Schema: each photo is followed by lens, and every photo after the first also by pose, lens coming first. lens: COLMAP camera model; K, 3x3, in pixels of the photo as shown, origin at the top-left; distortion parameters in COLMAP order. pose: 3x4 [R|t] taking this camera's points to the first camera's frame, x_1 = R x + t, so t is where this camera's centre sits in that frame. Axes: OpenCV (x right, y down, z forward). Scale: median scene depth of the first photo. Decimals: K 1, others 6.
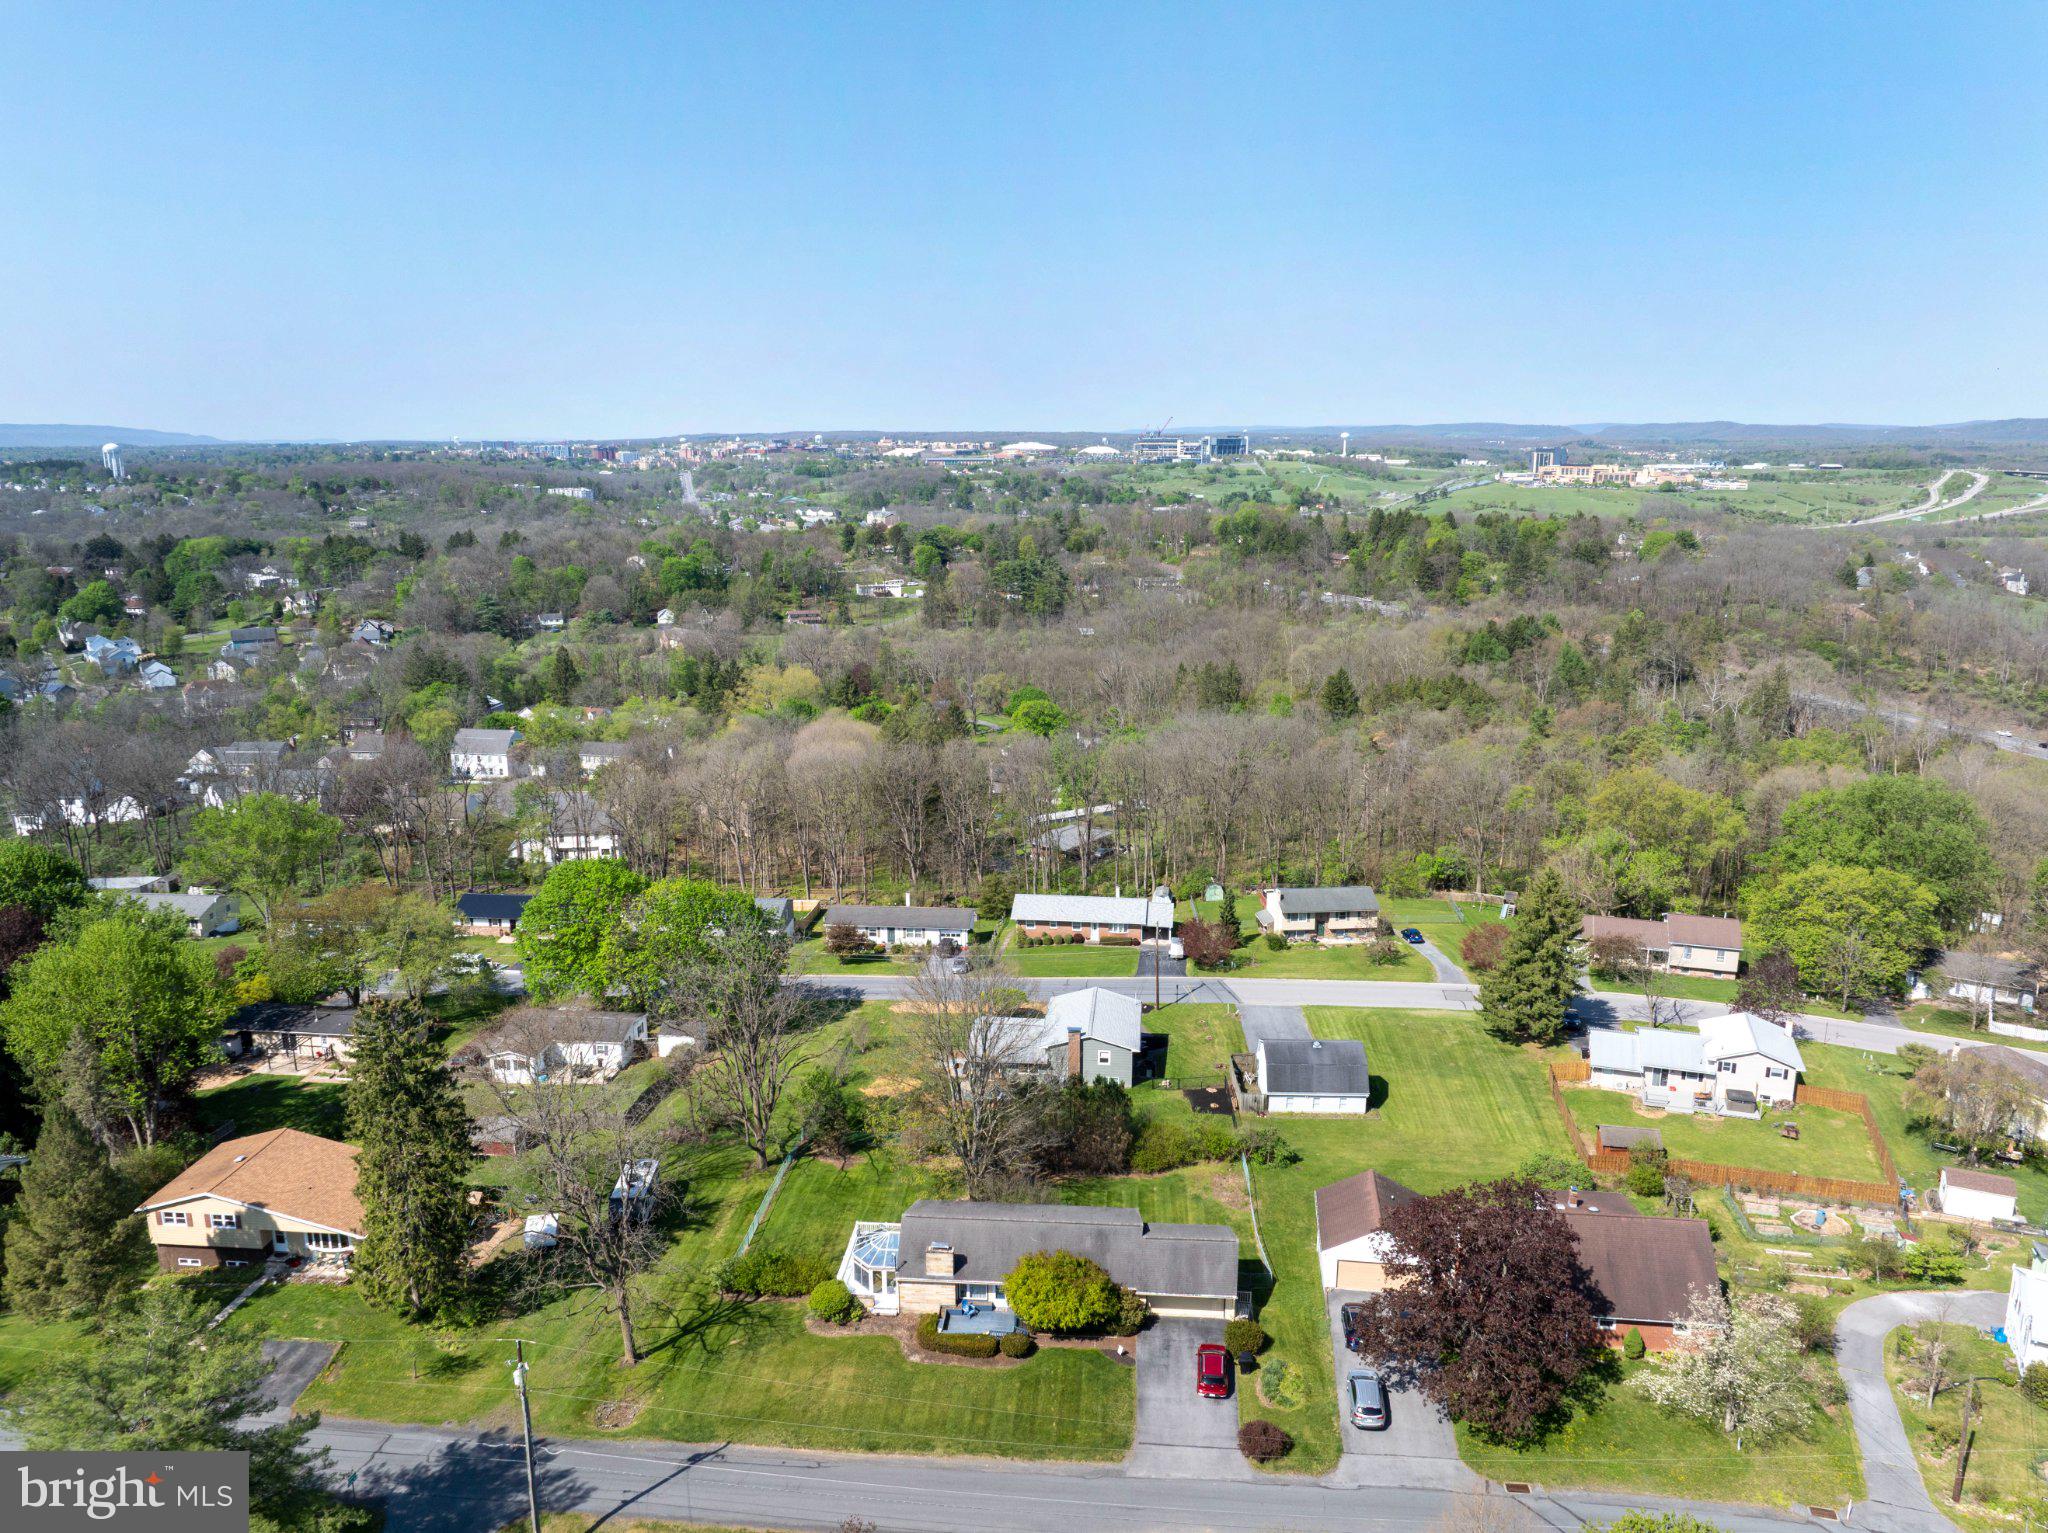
lens RADIAL K [[1431.5, 0, 1017.5], [0, 1431.5, 765.3], [0, 0, 1]] dist [-0.034224, -0.004083]
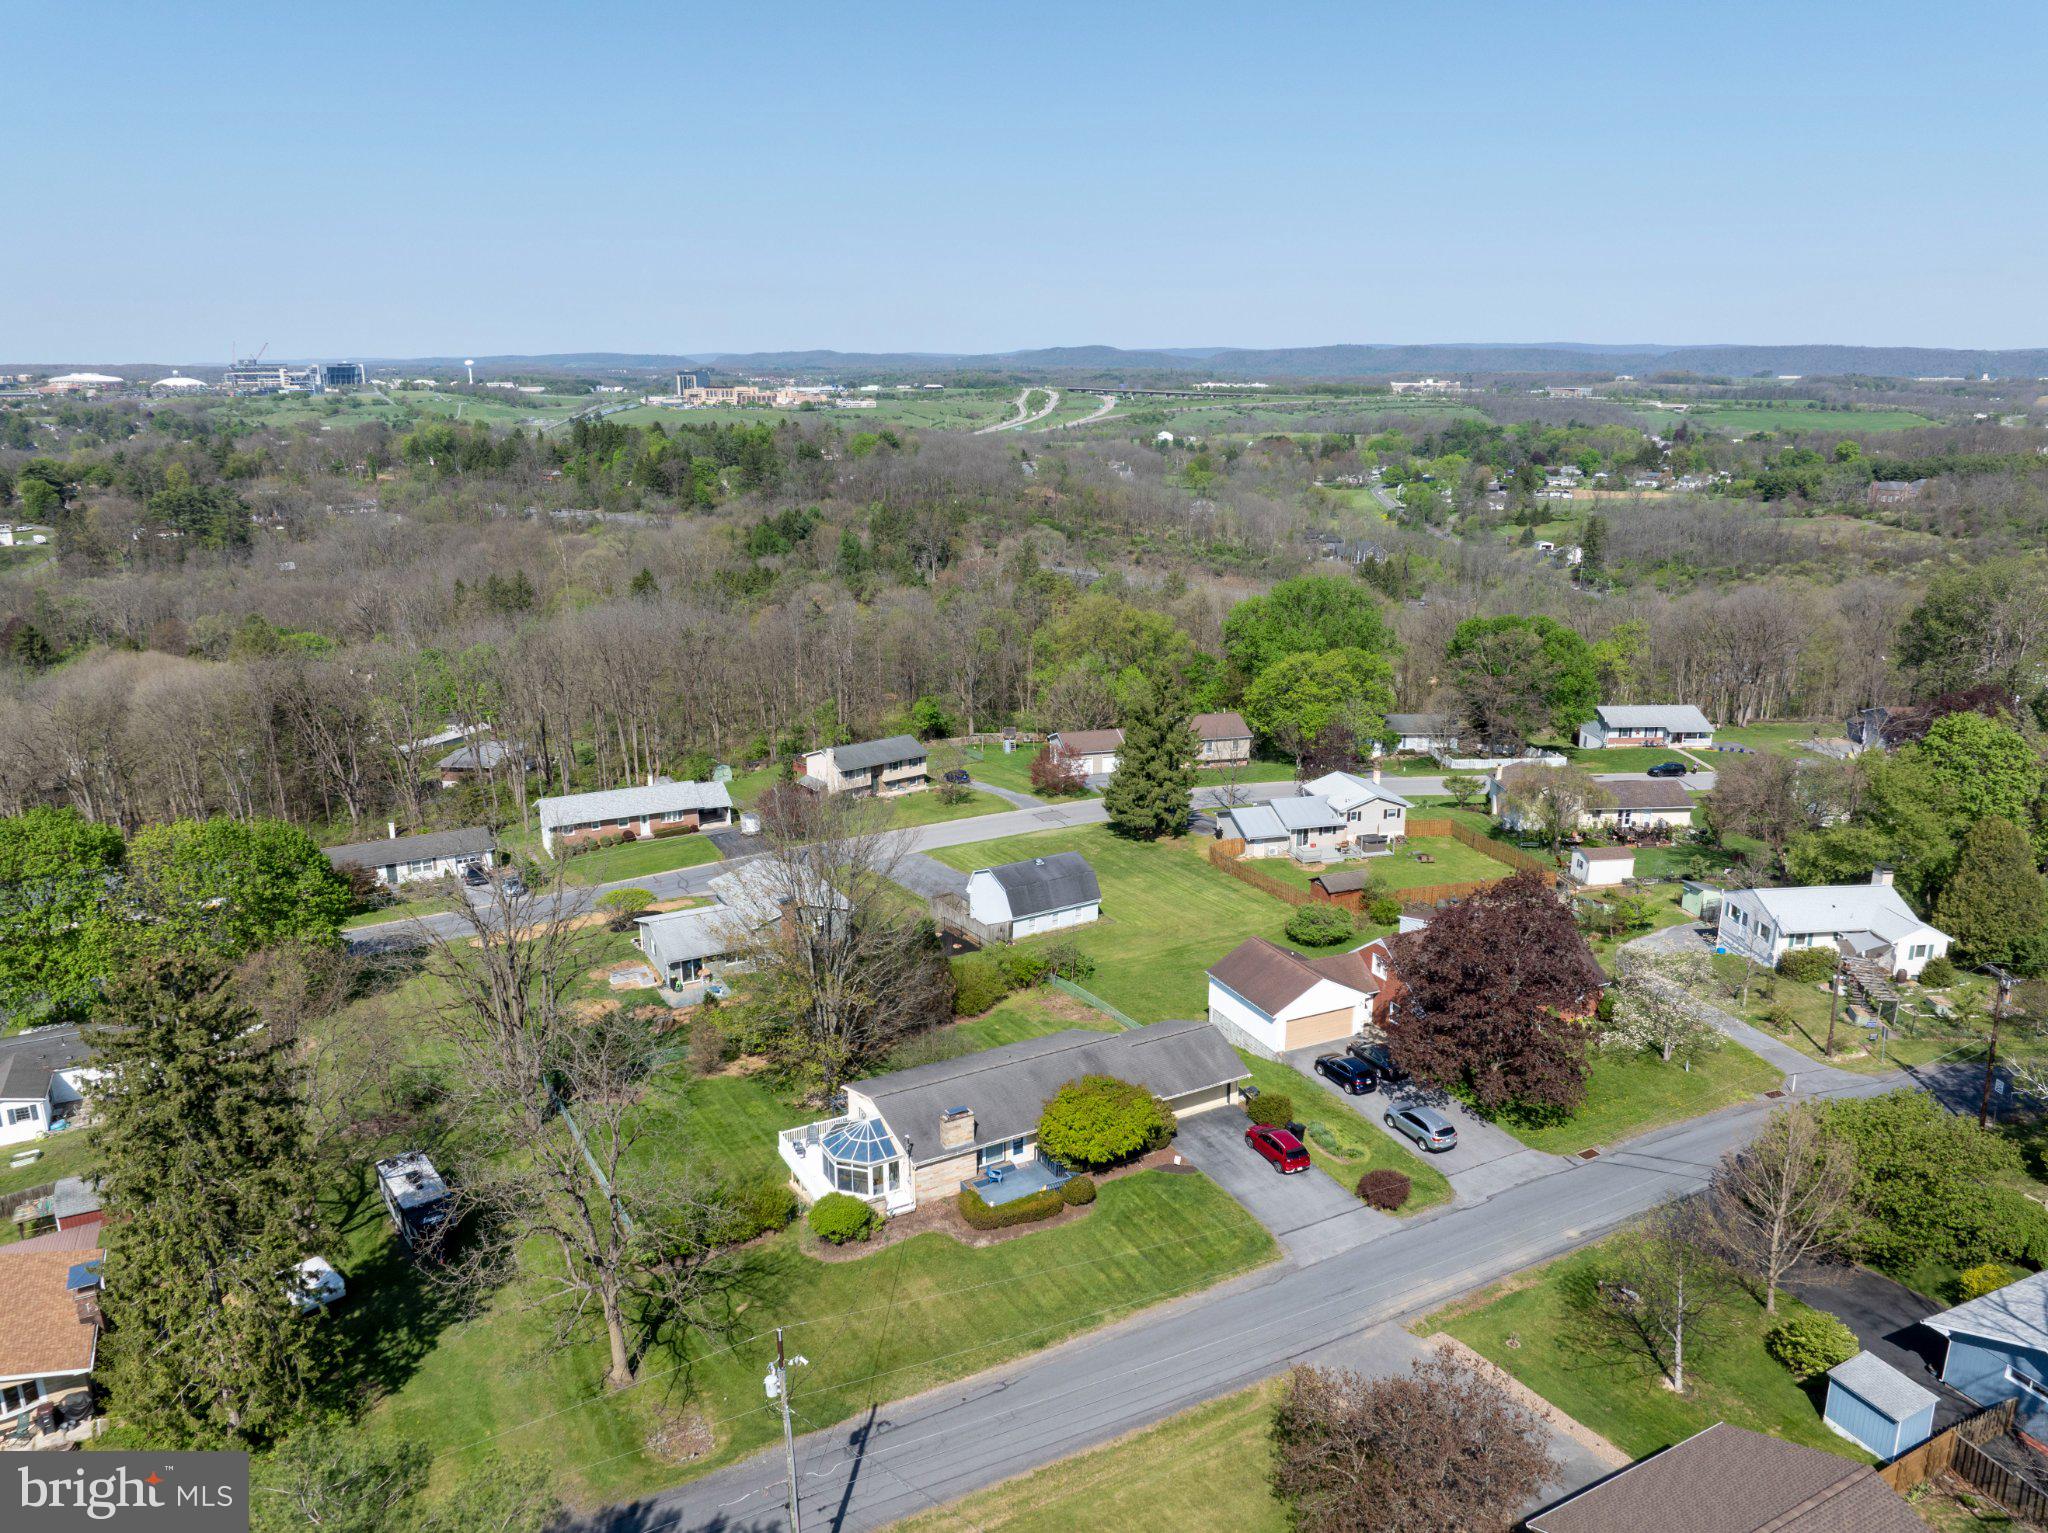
lens RADIAL K [[1444.2, 0, 1024.0], [0, 1444.2, 766.5], [0, 0, 1]] dist [-0.038103, 0.007578]
pose [[0.835145, -0.144637, 0.530672, -0.214649], [0.120450, 0.989480, 0.080129, 0.038545], [-0.536679, -0.003000, 0.843781, 0.136602]]
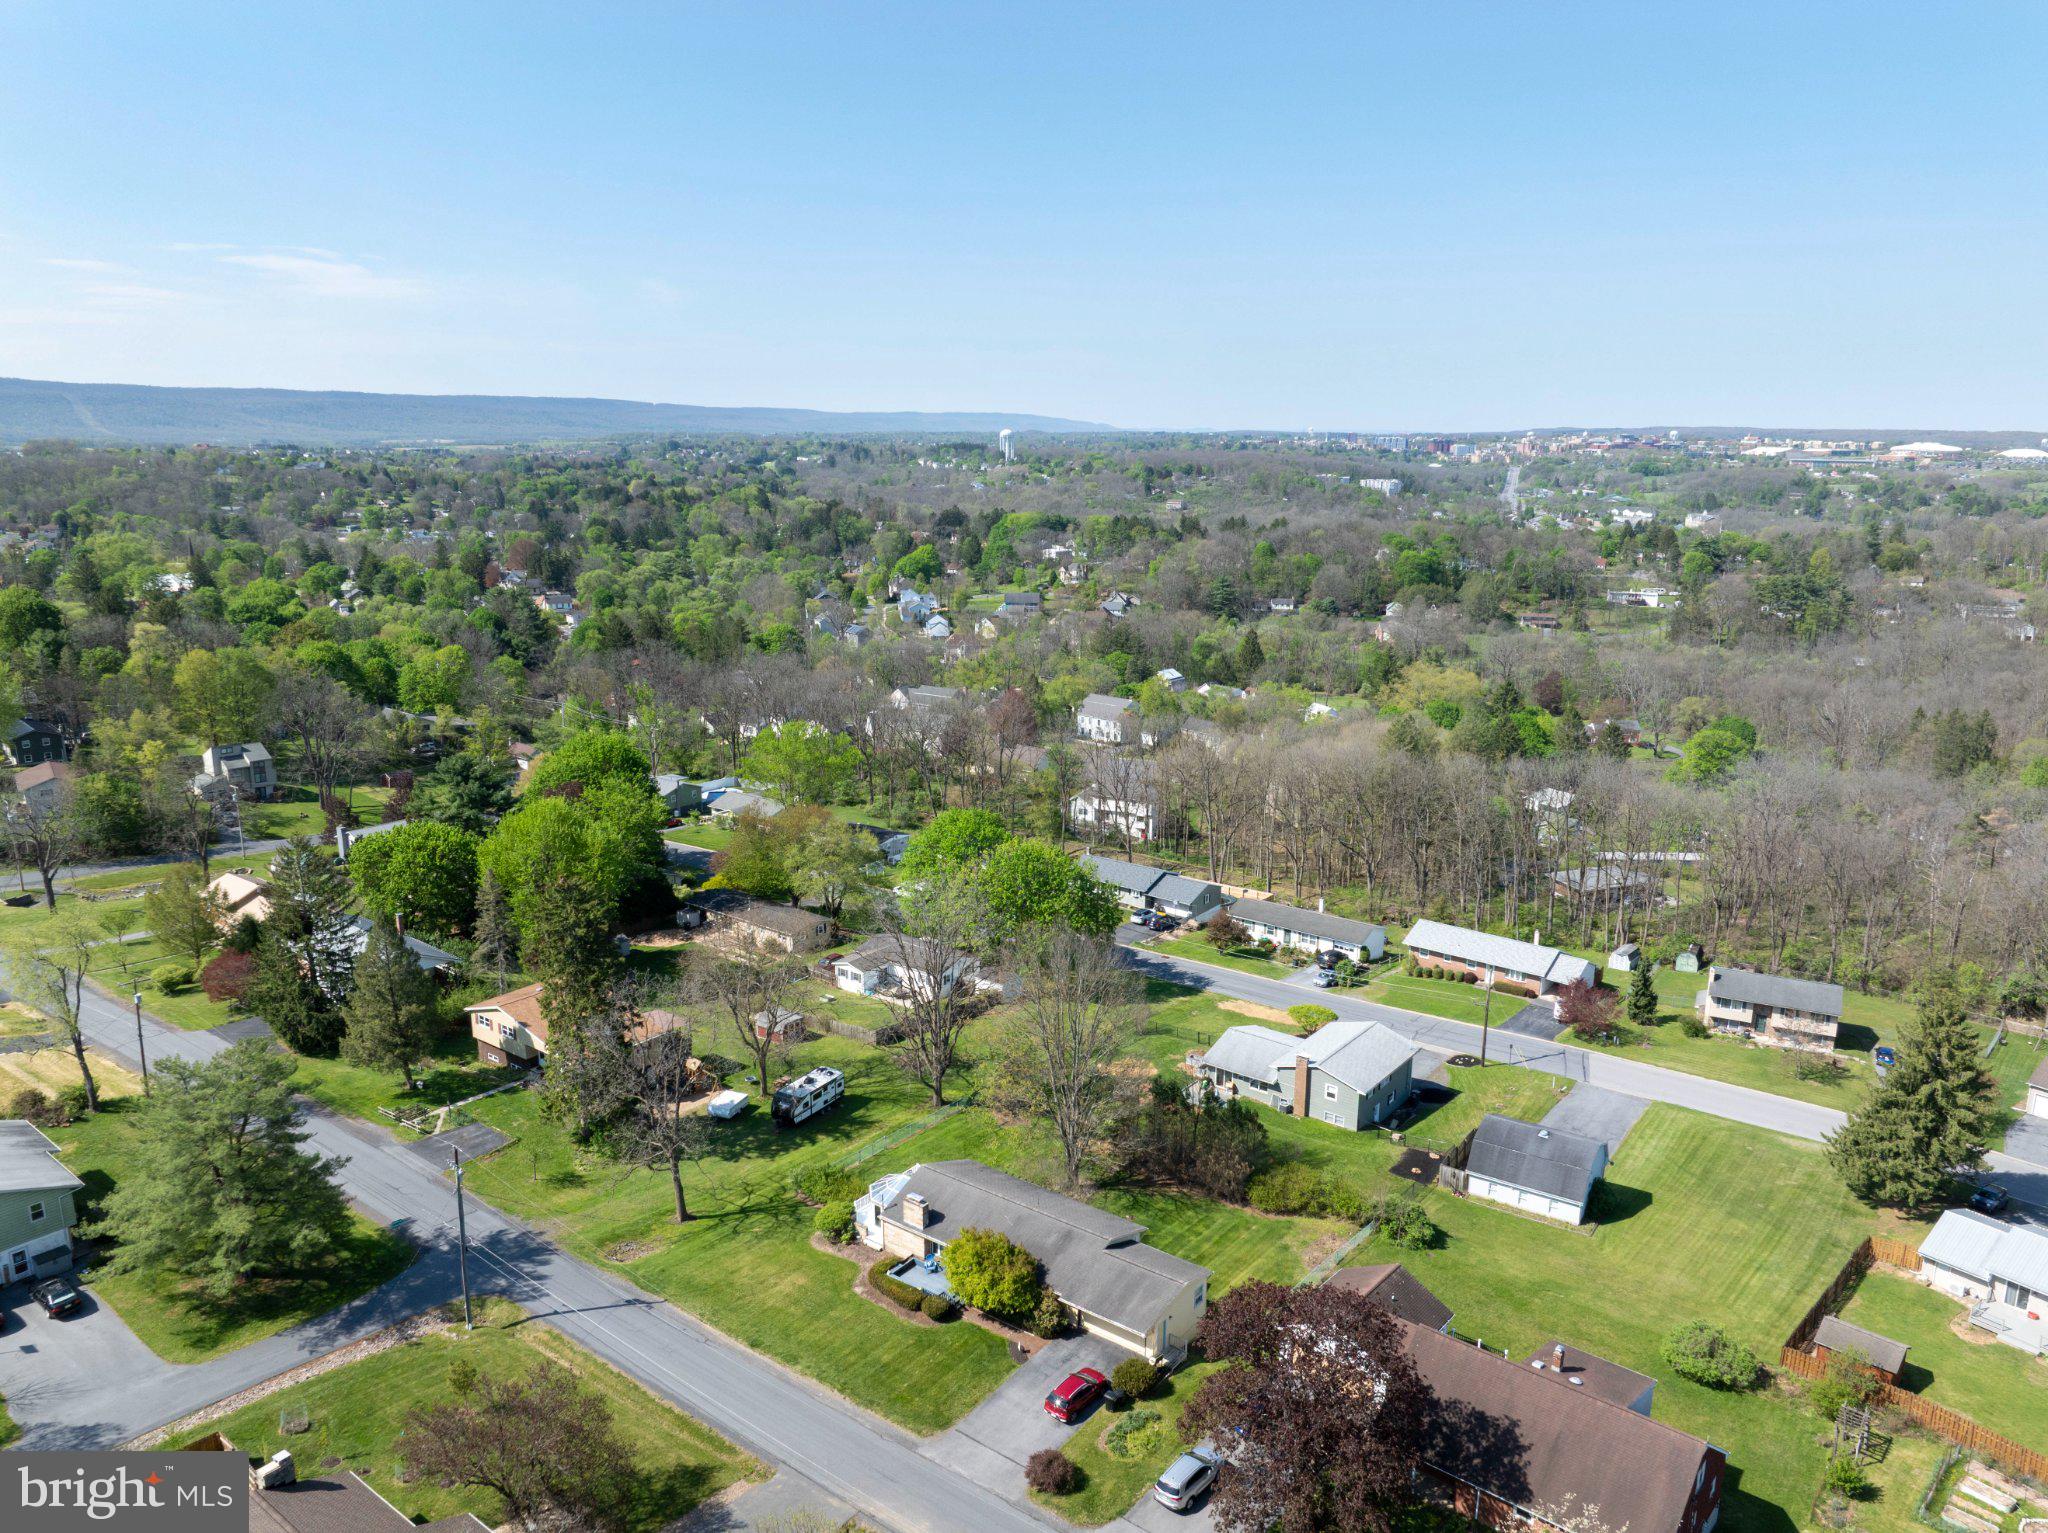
lens RADIAL K [[1420.6, 0, 1024.0], [0, 1420.6, 766.5], [0, 0, 1]] dist [-0.035572, 0.000232]
pose [[0.846181, 0.126314, -0.517709, 0.255291], [-0.122483, 0.991592, 0.041741, -0.017029], [0.518628, 0.028090, 0.854538, 0.066529]]
